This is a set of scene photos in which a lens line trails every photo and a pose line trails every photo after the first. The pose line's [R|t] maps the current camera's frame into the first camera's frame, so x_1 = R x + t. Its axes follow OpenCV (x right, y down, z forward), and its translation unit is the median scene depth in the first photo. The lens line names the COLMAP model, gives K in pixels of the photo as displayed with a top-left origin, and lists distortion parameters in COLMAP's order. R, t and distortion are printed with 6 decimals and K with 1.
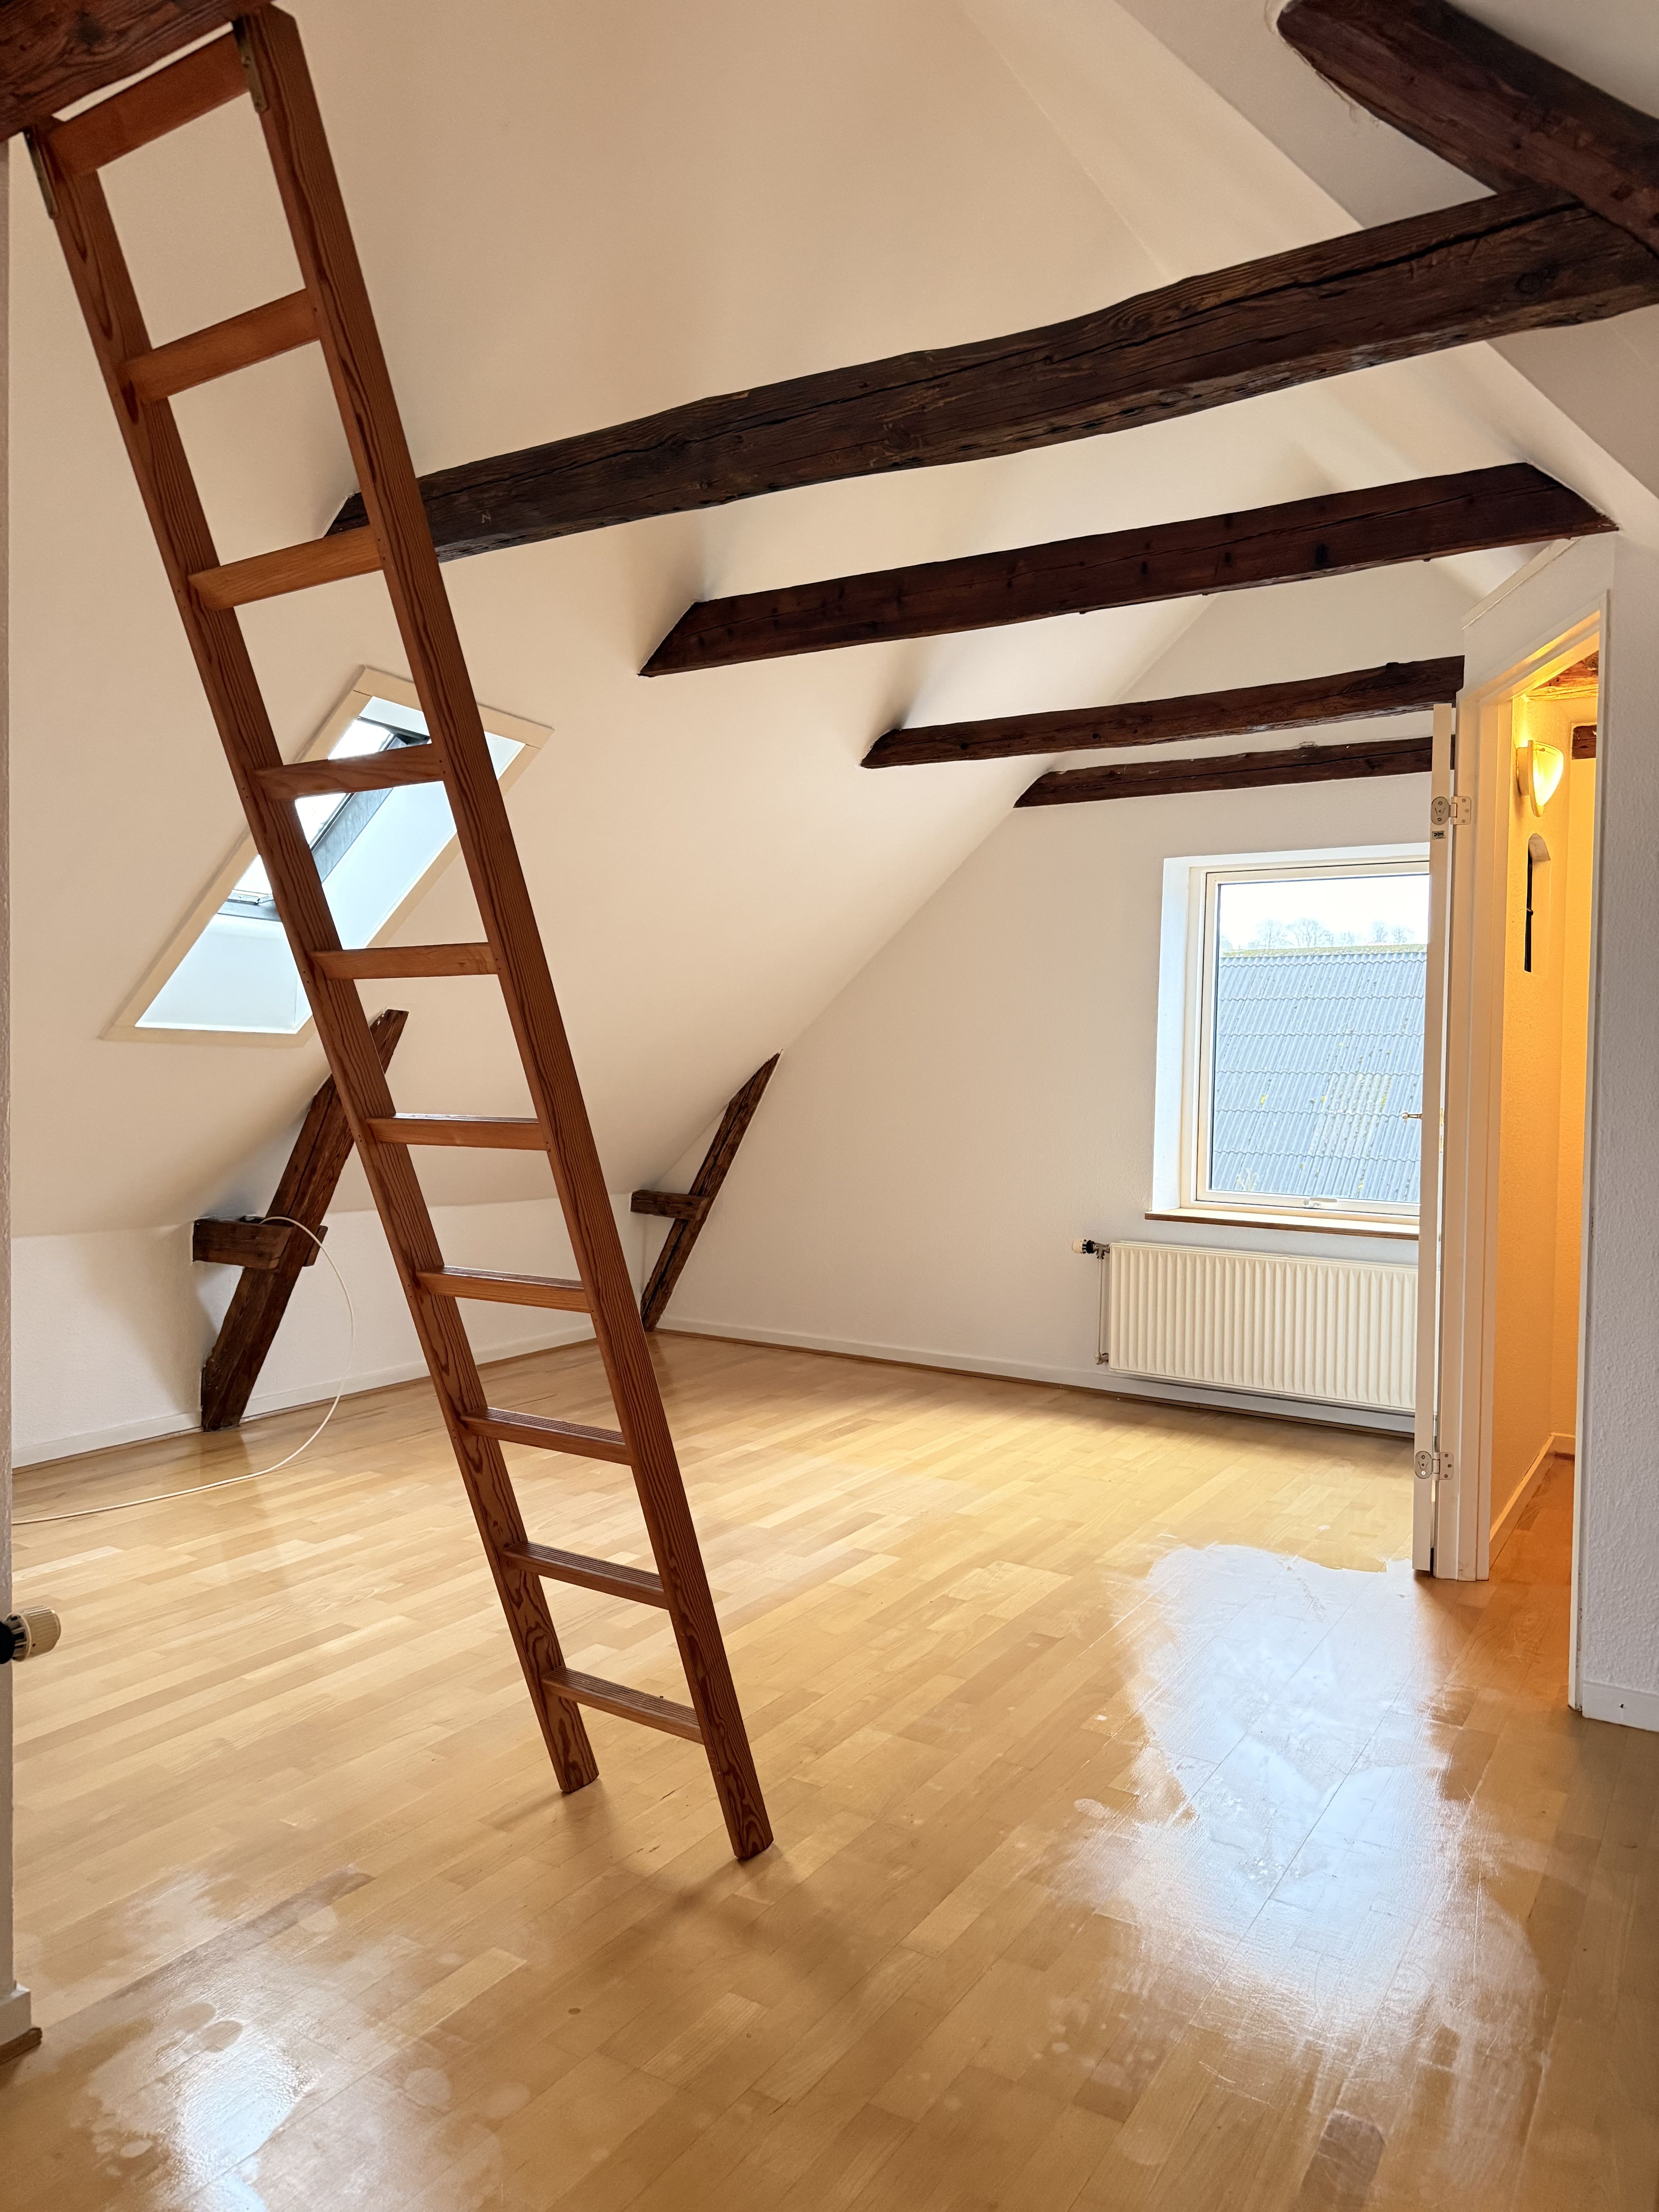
lens RADIAL K [[1550.2, 0, 809.0], [0, 1550.2, 1108.0], [0, 0, 1]] dist [0.147002, -0.182576]
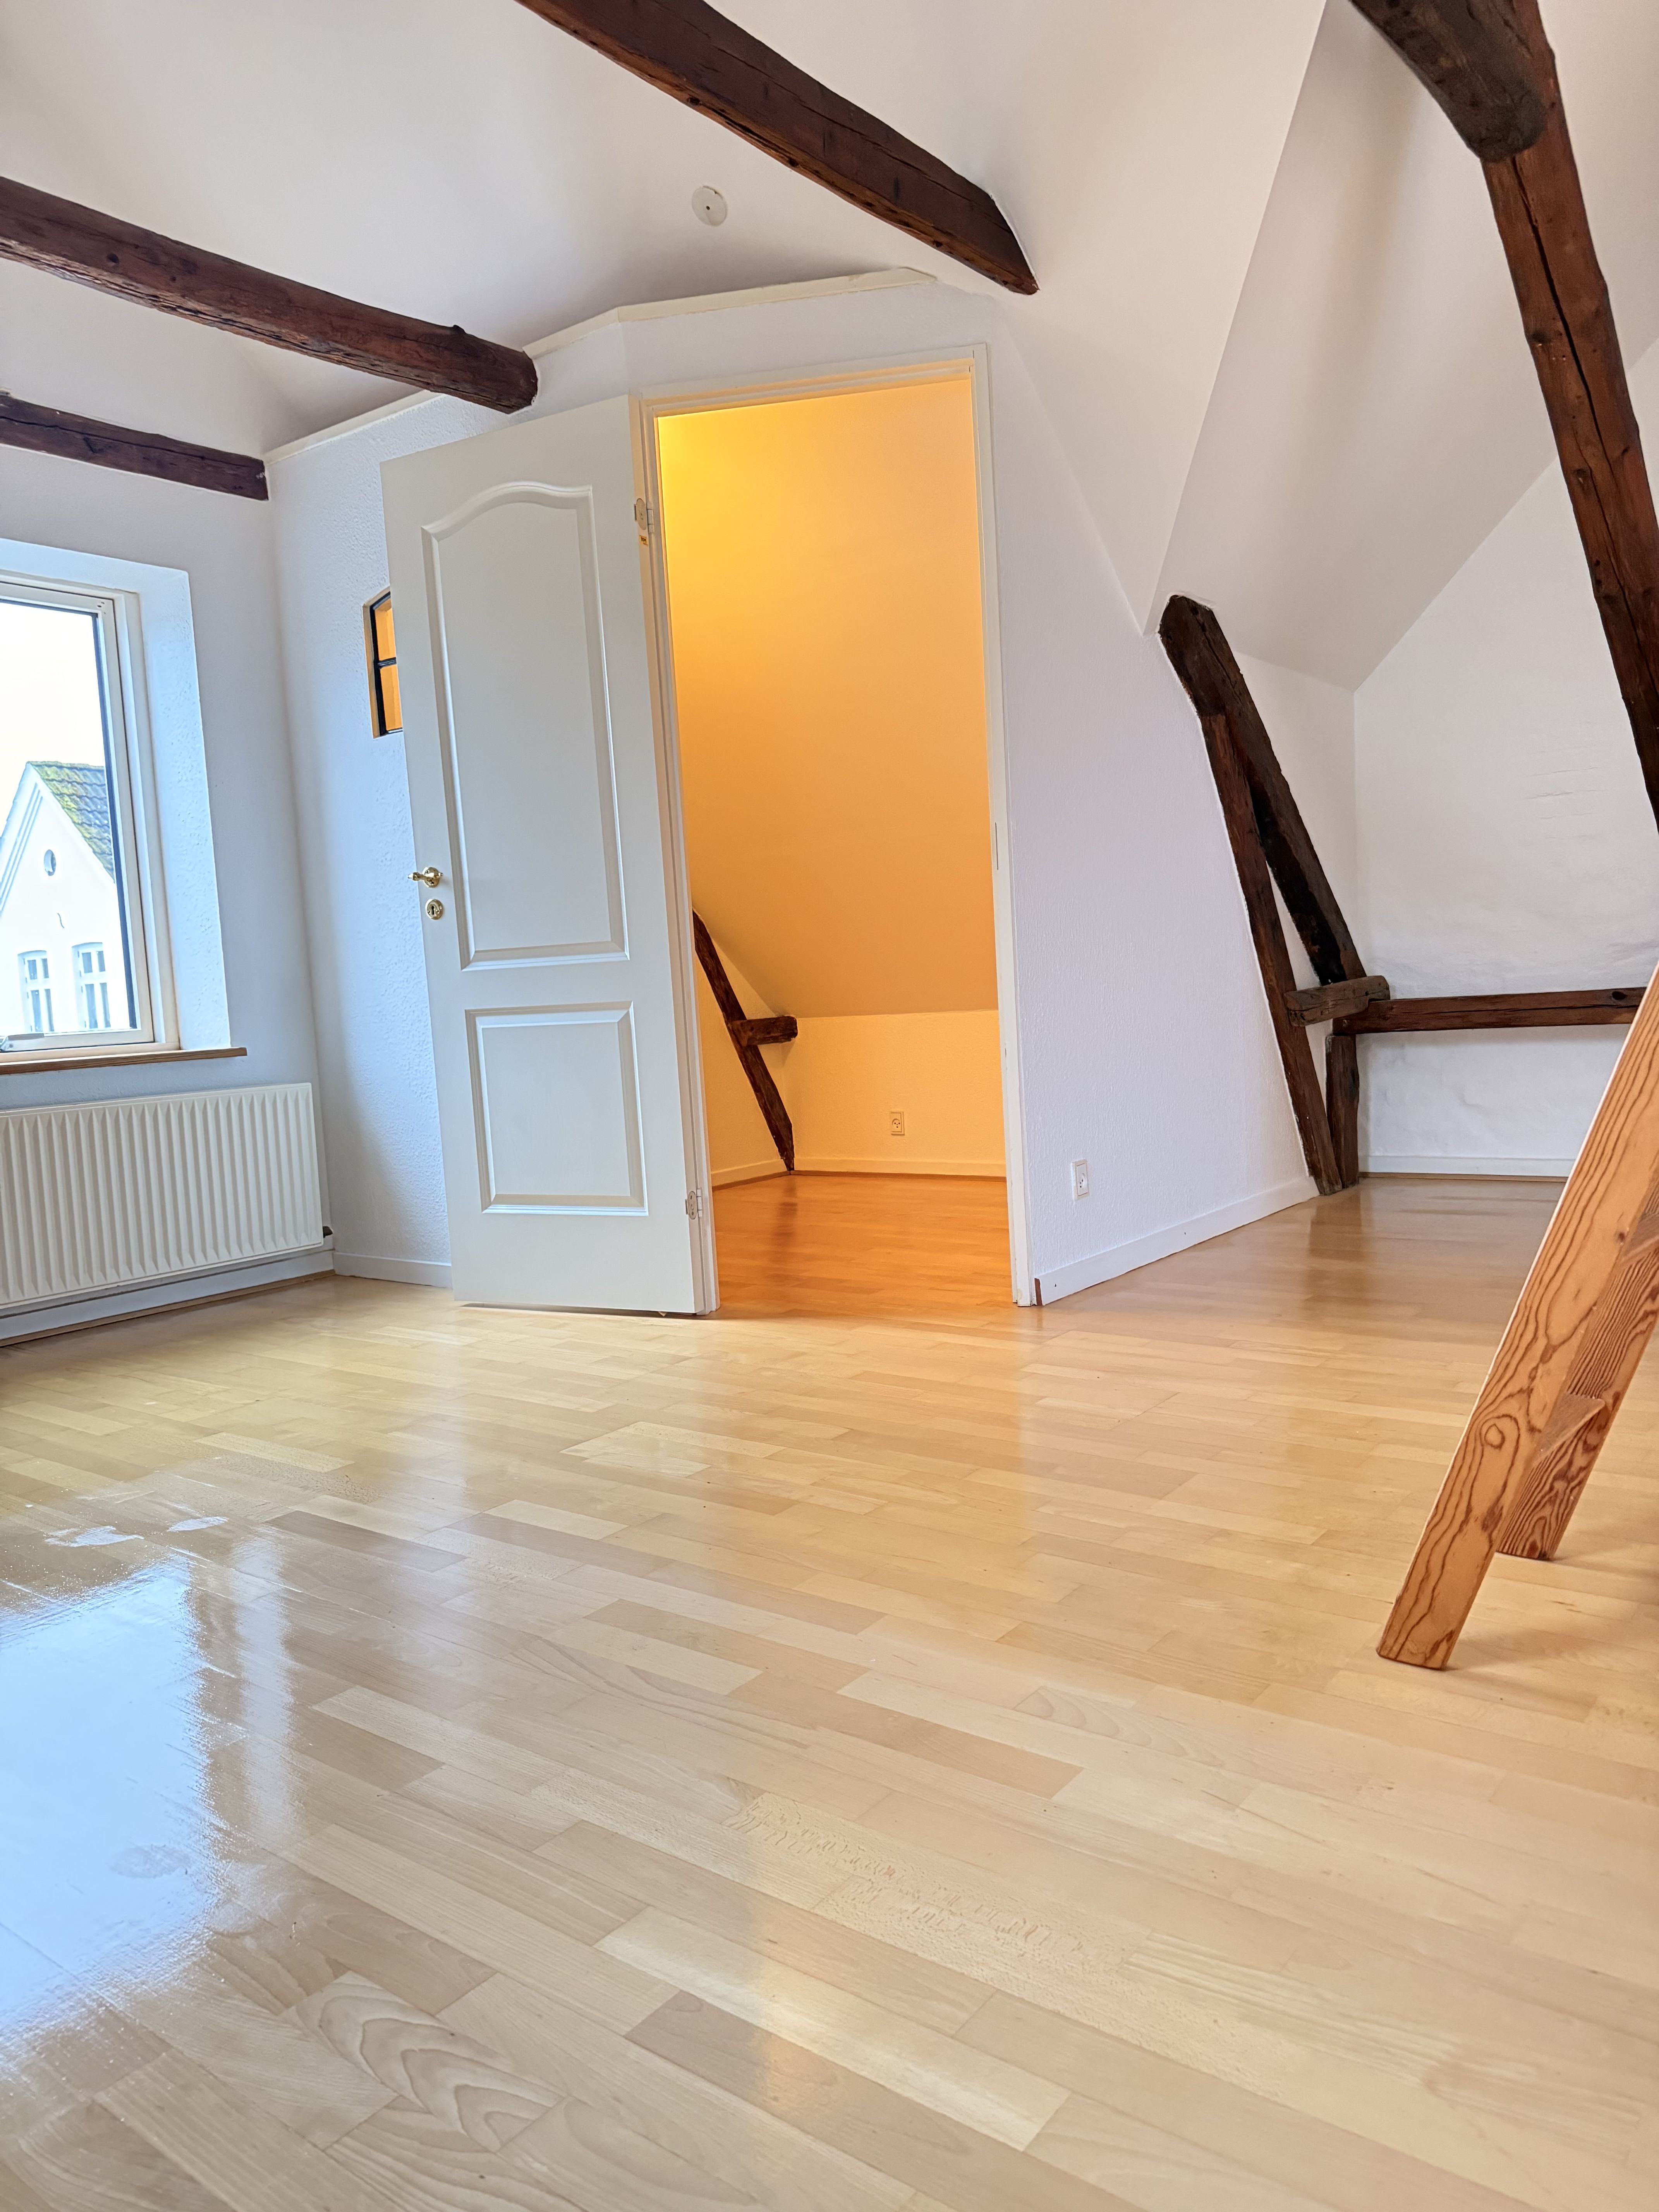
lens RADIAL K [[1550.2, 0, 809.0], [0, 1550.2, 1108.0], [0, 0, 1]] dist [0.147002, -0.182576]
pose [[0.113911, -0.112501, 0.987101, -0.579119], [0.094789, 0.990266, 0.101924, 0.077397], [-0.988959, 0.081956, 0.123466, 0.831649]]
